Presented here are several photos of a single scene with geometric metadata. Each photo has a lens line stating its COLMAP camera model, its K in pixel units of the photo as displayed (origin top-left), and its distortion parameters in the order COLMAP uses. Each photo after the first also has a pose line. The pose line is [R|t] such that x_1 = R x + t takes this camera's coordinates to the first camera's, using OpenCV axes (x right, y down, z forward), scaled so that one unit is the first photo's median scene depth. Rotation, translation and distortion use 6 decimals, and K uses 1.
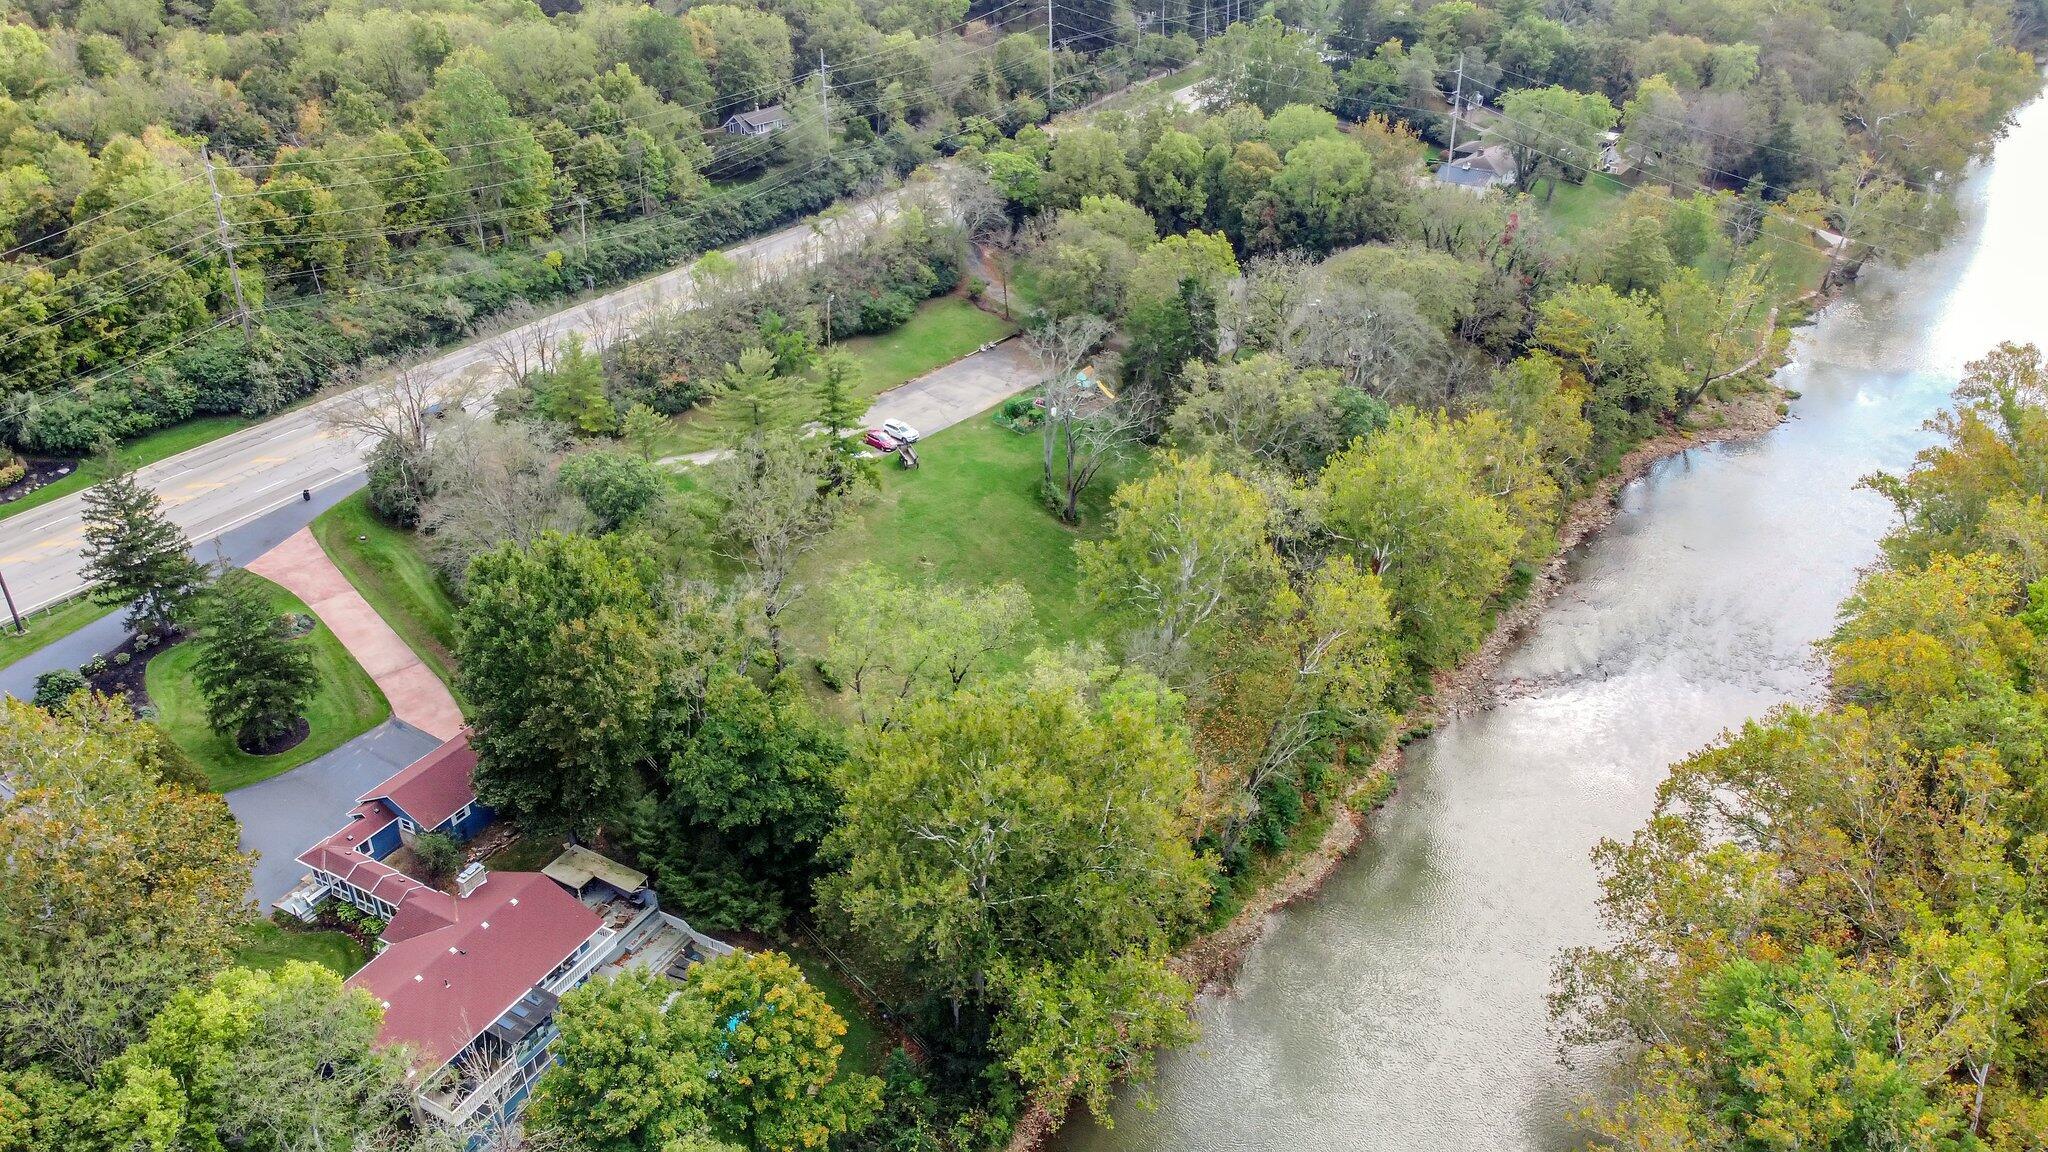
lens RADIAL K [[1435.5, 0, 1024.0], [0, 1435.5, 576.0], [0, 0, 1]] dist [0.005422, 0.003628]
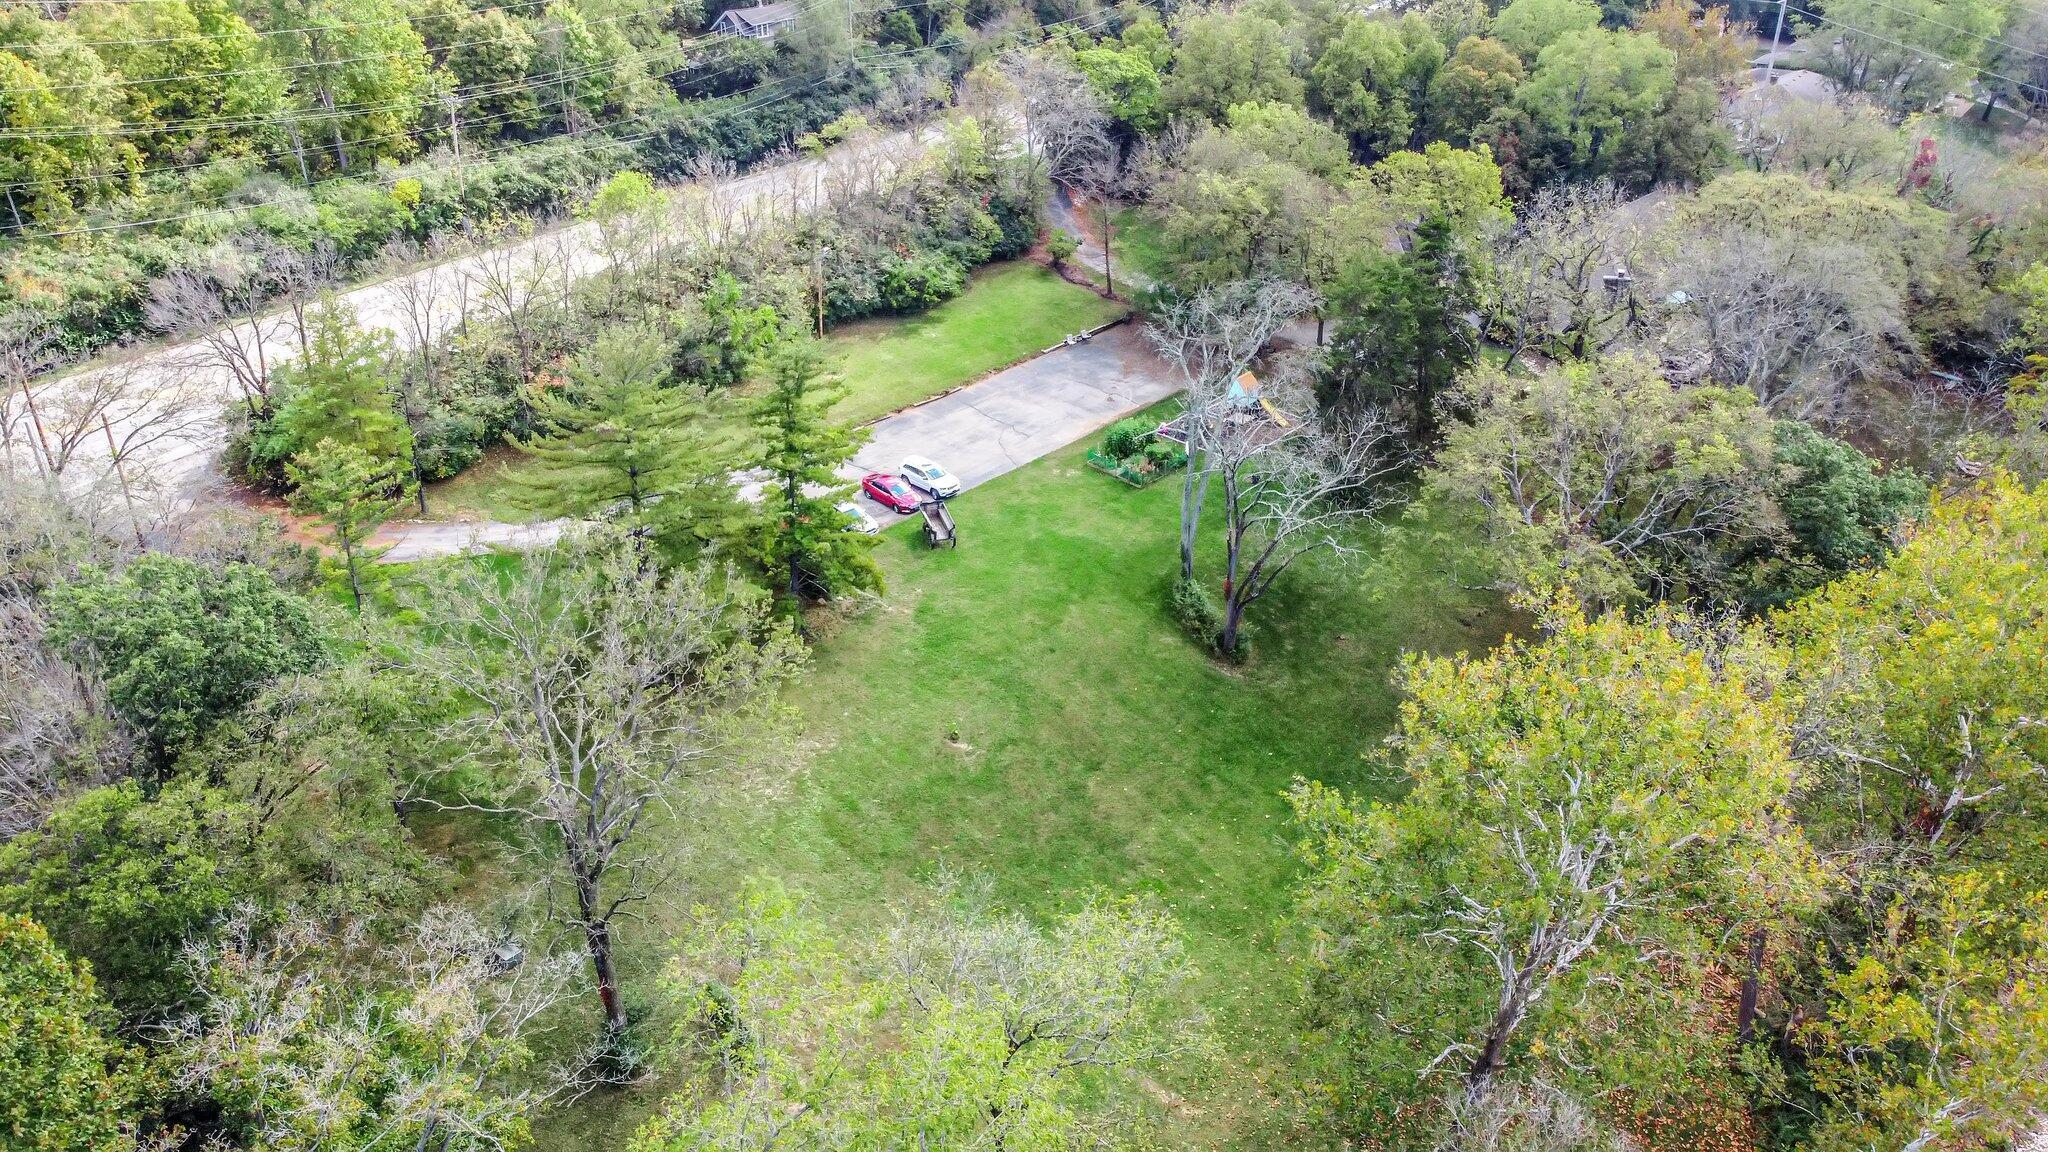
lens RADIAL K [[1435.5, 0, 1024.0], [0, 1435.5, 576.0], [0, 0, 1]] dist [0.005422, 0.003628]
pose [[0.998527, 0.024054, -0.048625, -0.015415], [-0.024120, 0.999709, -0.000770, -0.052648], [0.048592, 0.001942, 0.998817, 0.359422]]
